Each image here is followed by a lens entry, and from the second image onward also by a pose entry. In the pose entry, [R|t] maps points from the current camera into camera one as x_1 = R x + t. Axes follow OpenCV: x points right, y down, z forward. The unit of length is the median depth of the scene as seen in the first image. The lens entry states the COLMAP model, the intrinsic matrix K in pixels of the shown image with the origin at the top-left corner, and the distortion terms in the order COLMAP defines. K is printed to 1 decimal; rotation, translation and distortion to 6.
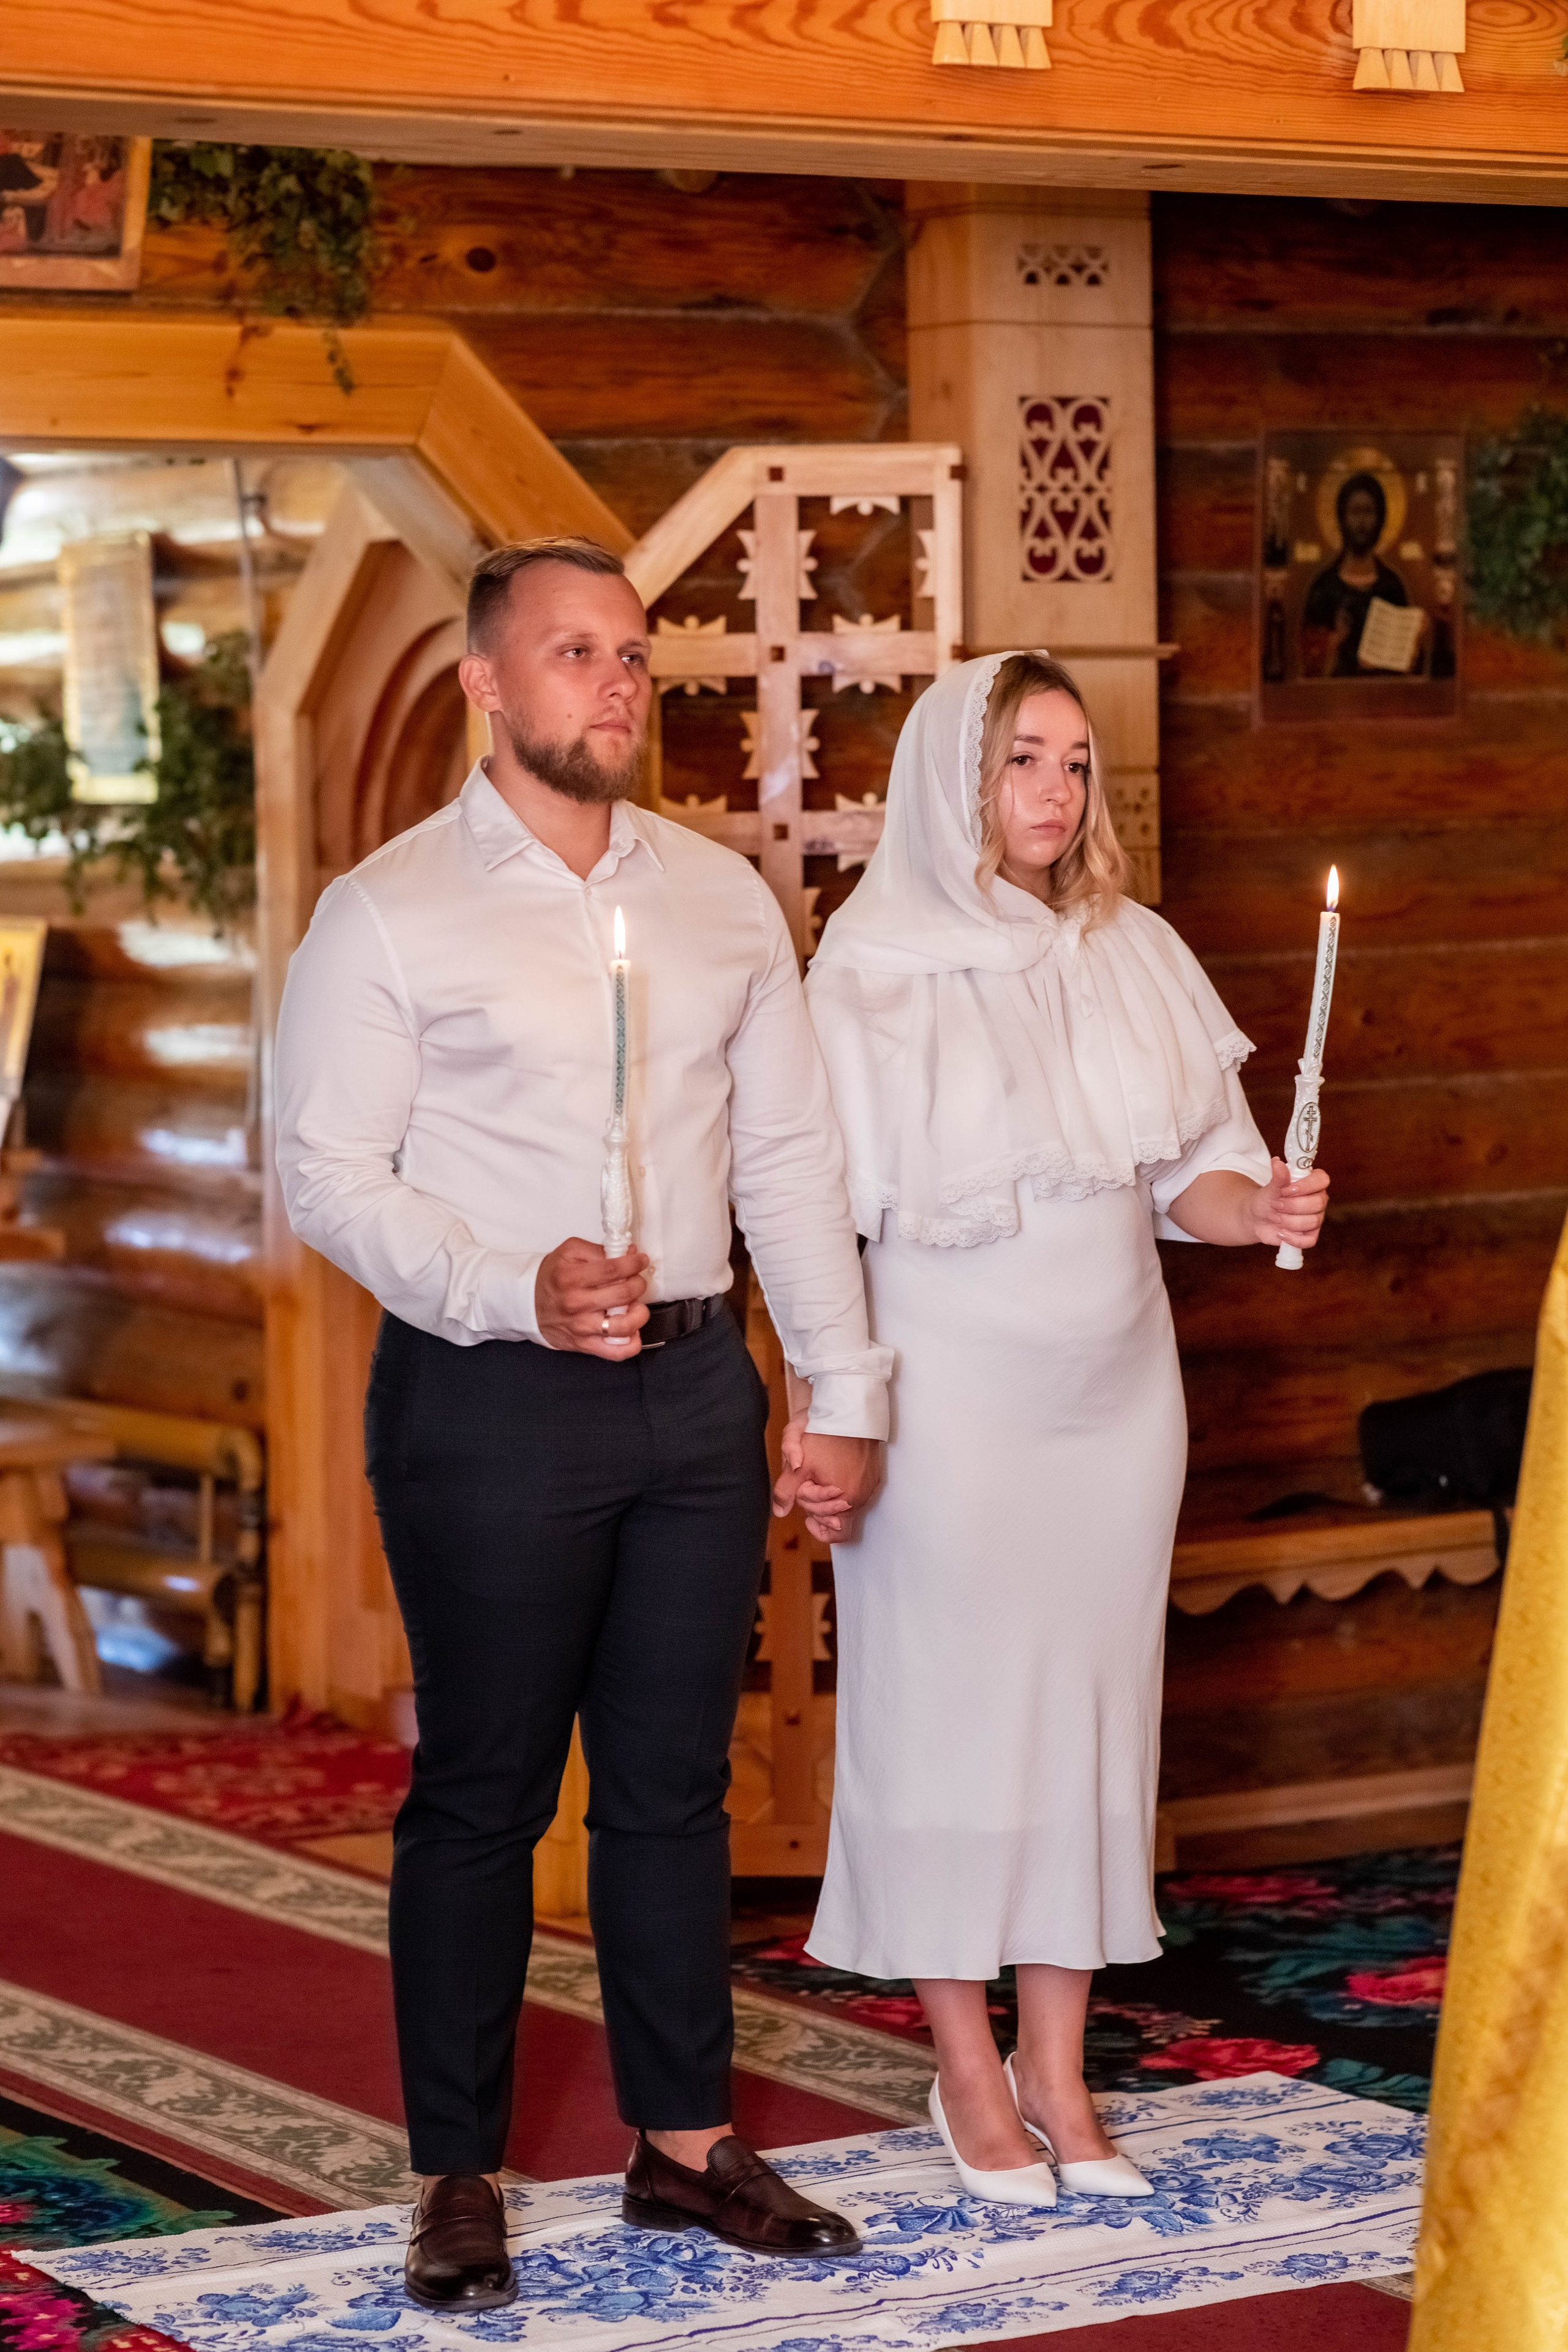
lens RADIAL K [[5940.1, 0, 784.0], [0, 5940.1, 1176.0], [0, 0, 1]] dist [0.122584, 0.571561]
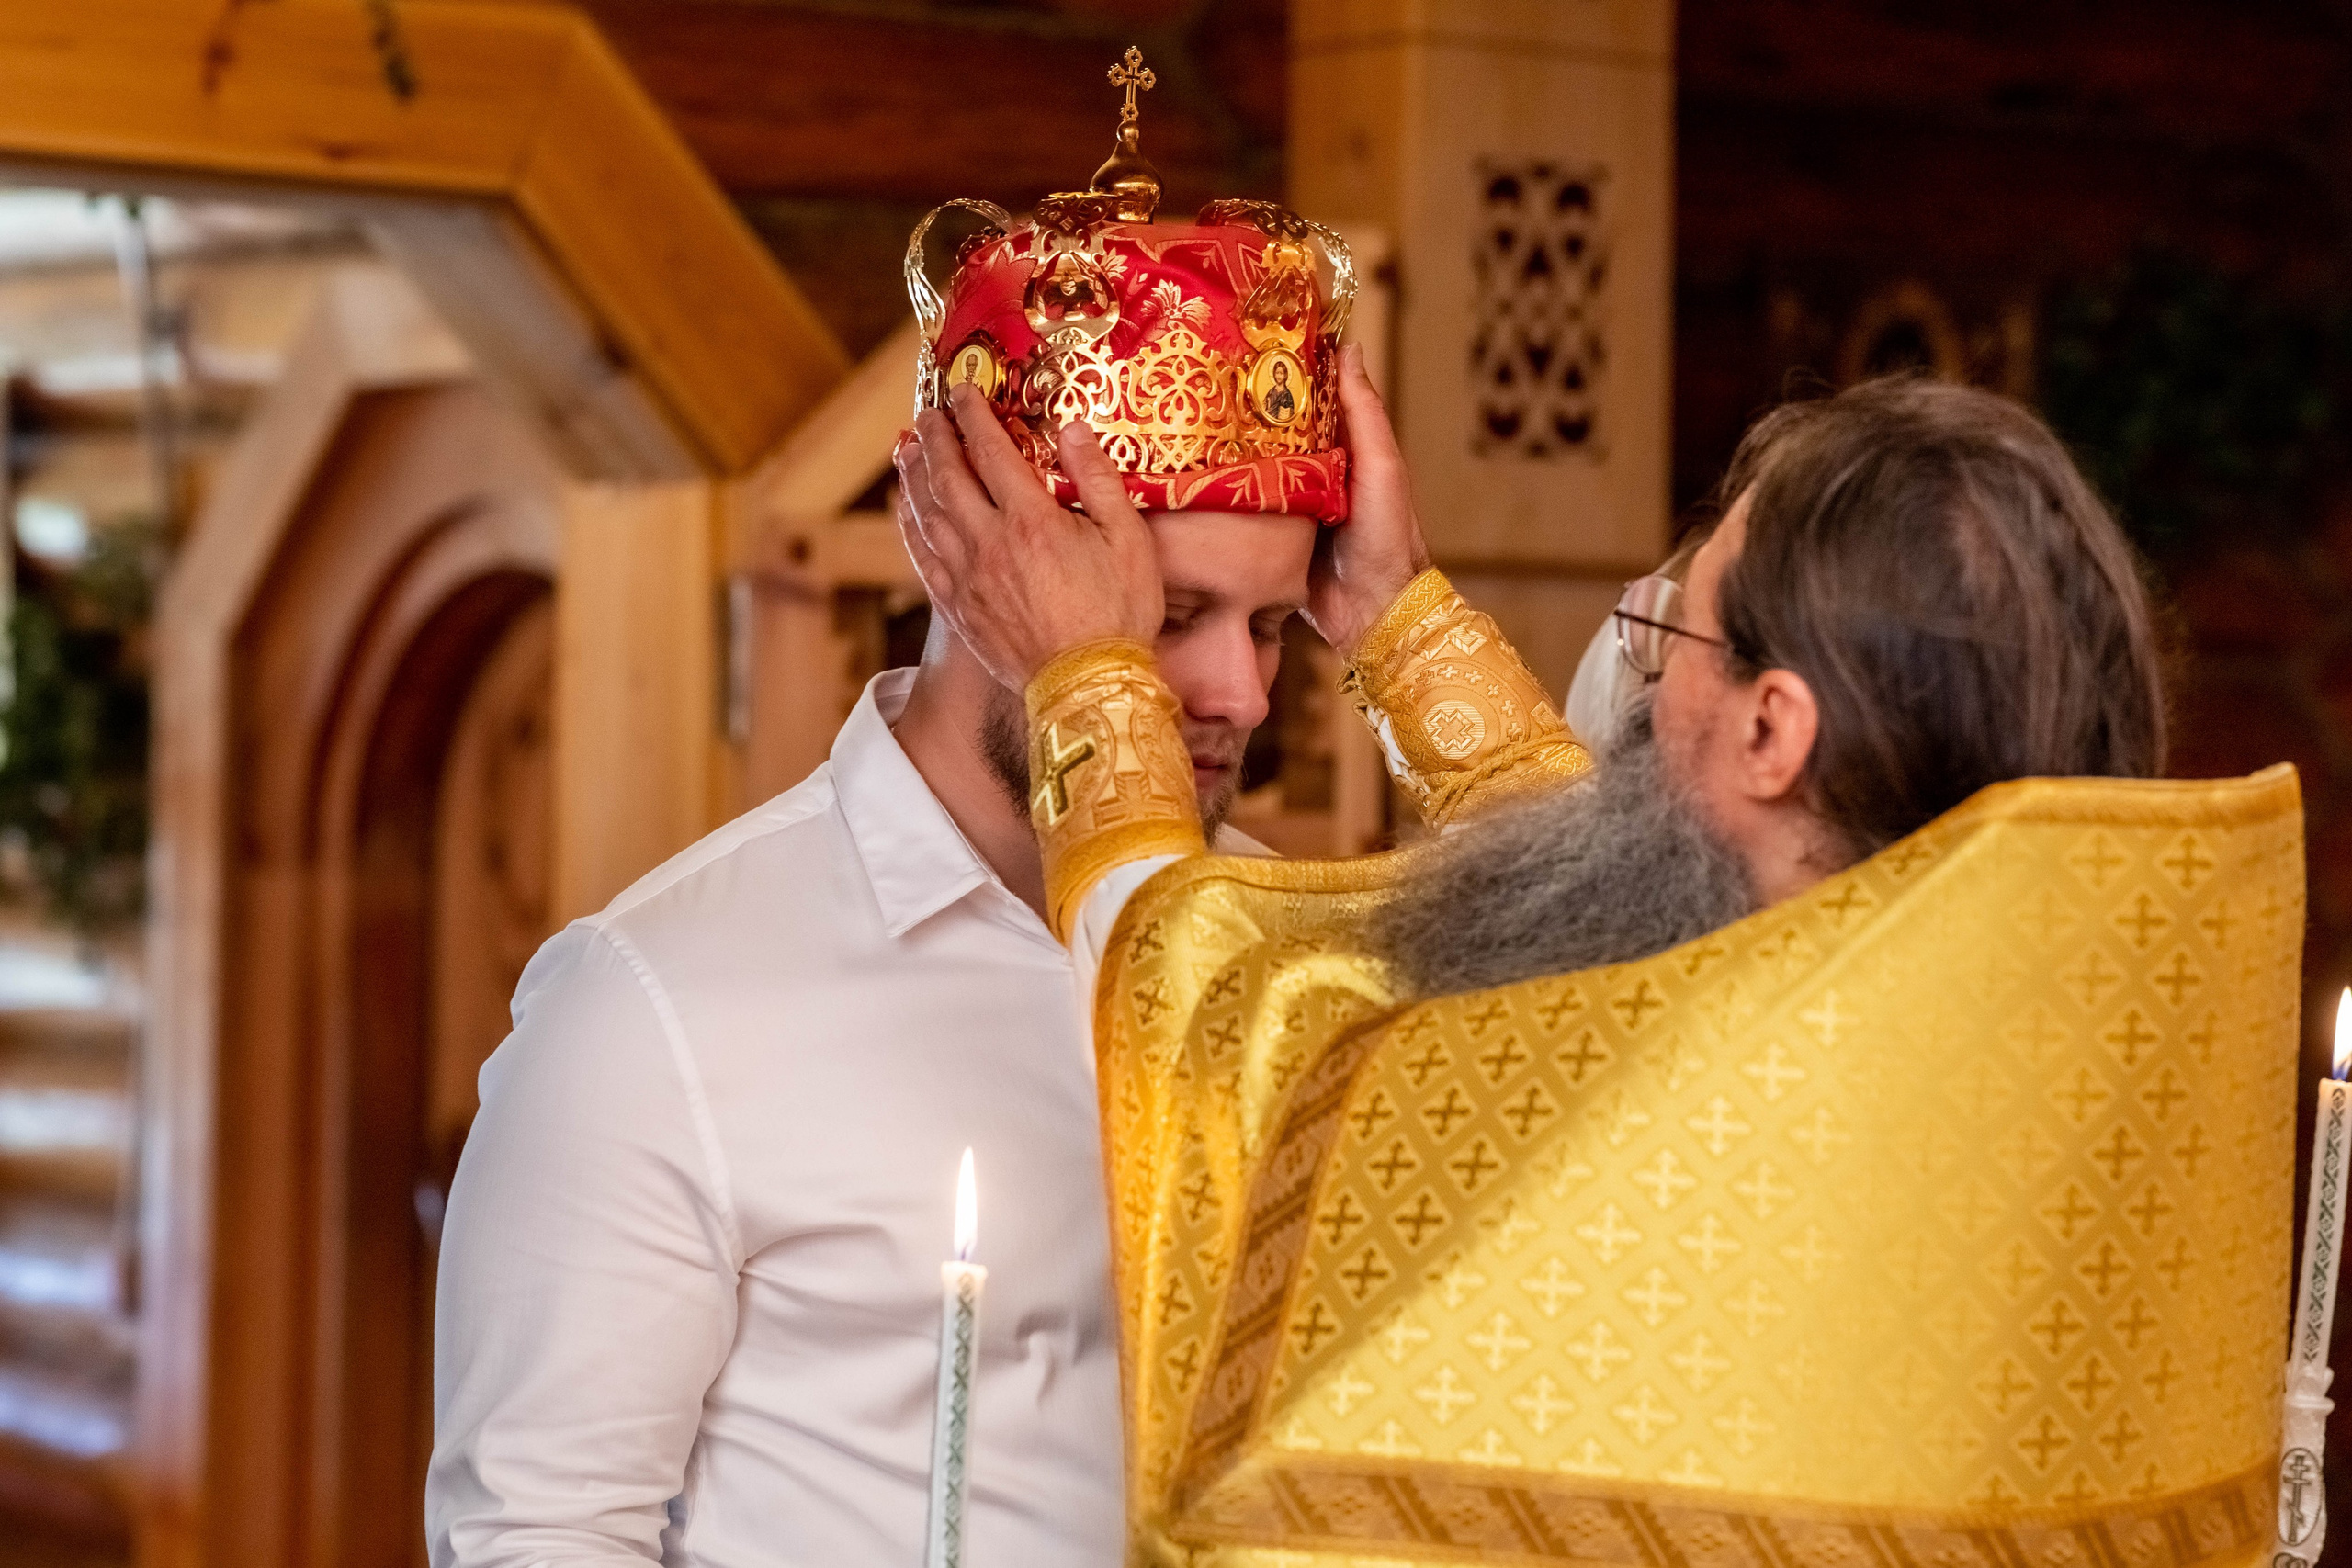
lens RADIAL K [[5939.5, 0, 1176.0], [0, 5939.5, 784.0], [0, 0, 1]] dist [0.122584, 0.571561]
pose [[0.993589, 0.030241, 0.108930, -0.057260], [-0.023103, 0.997539, -0.066202, -0.023002], [-0.110664, 0.063261, 0.991842, 0.382810]]
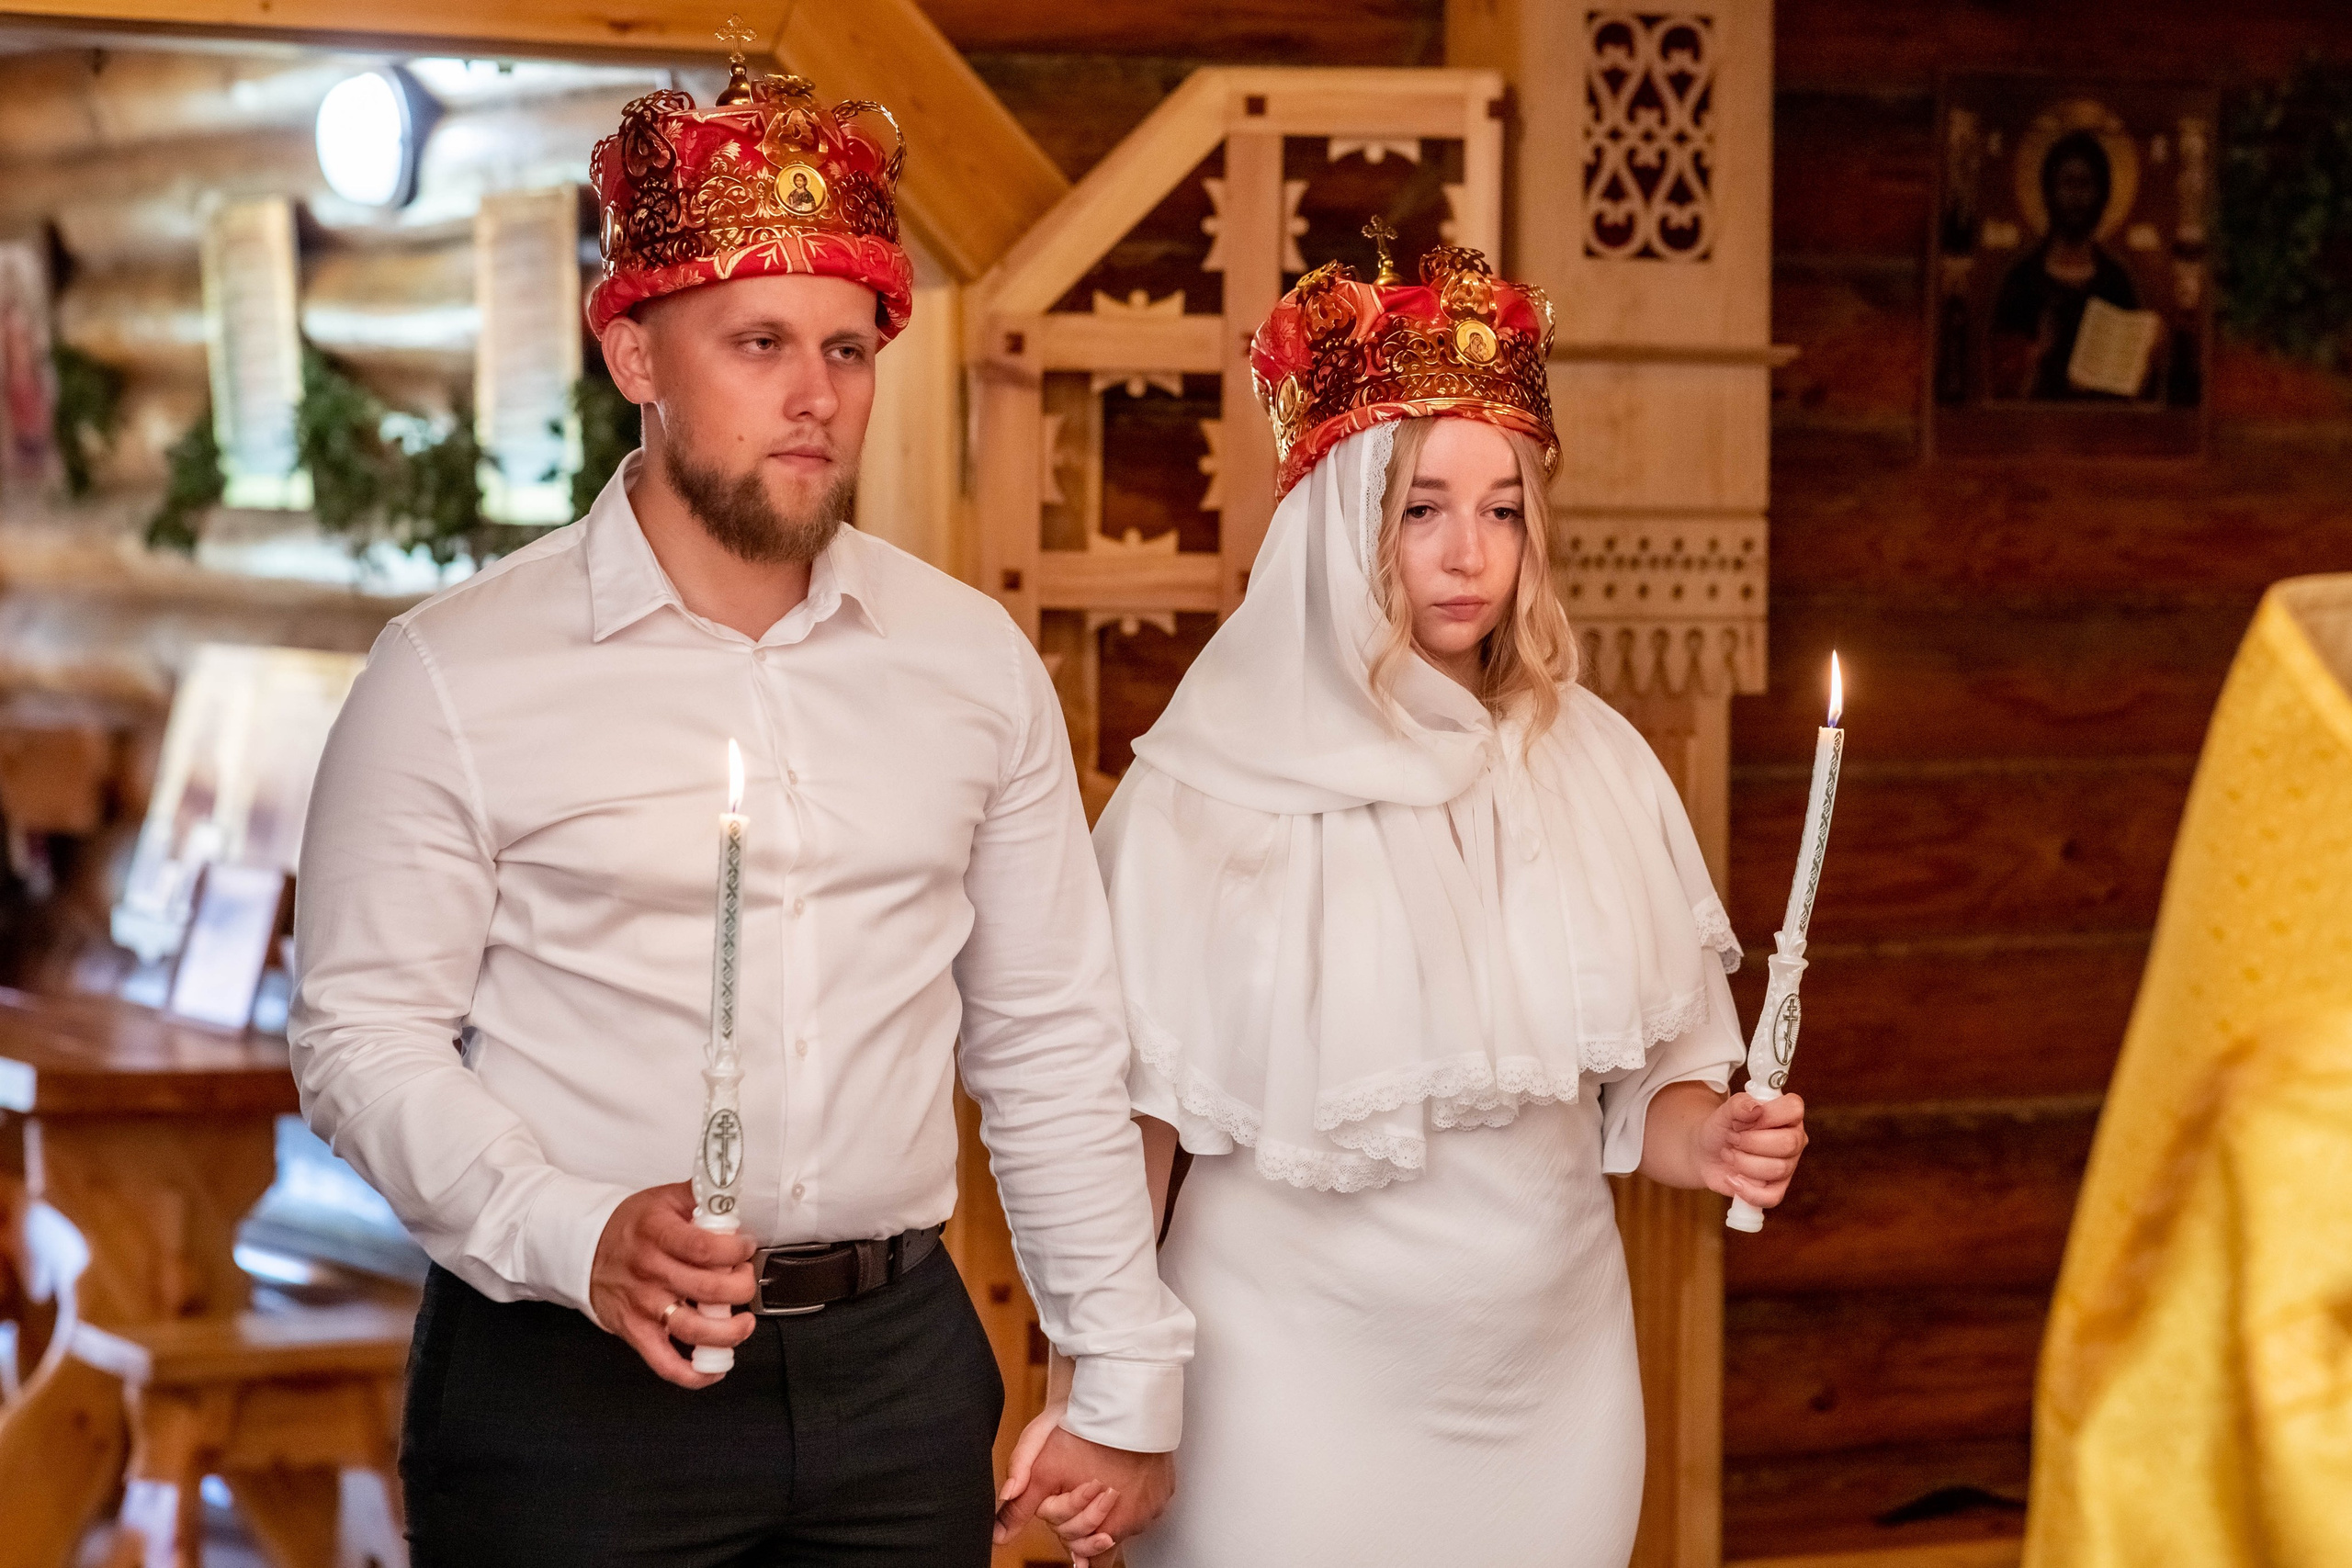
lens RADIAL K [[6583.7, 0, 1471.7], [0, 6583.7, 649.4], [0, 0, 1]] dist [0.024726, 1.434364]
pose [[0.998475, 0.029497, -0.046663, 0.065261], [-0.031690, 0.998394, -0.046964, -0.011372], [0.045203, 0.048371, 0.997806, 0.175030]]
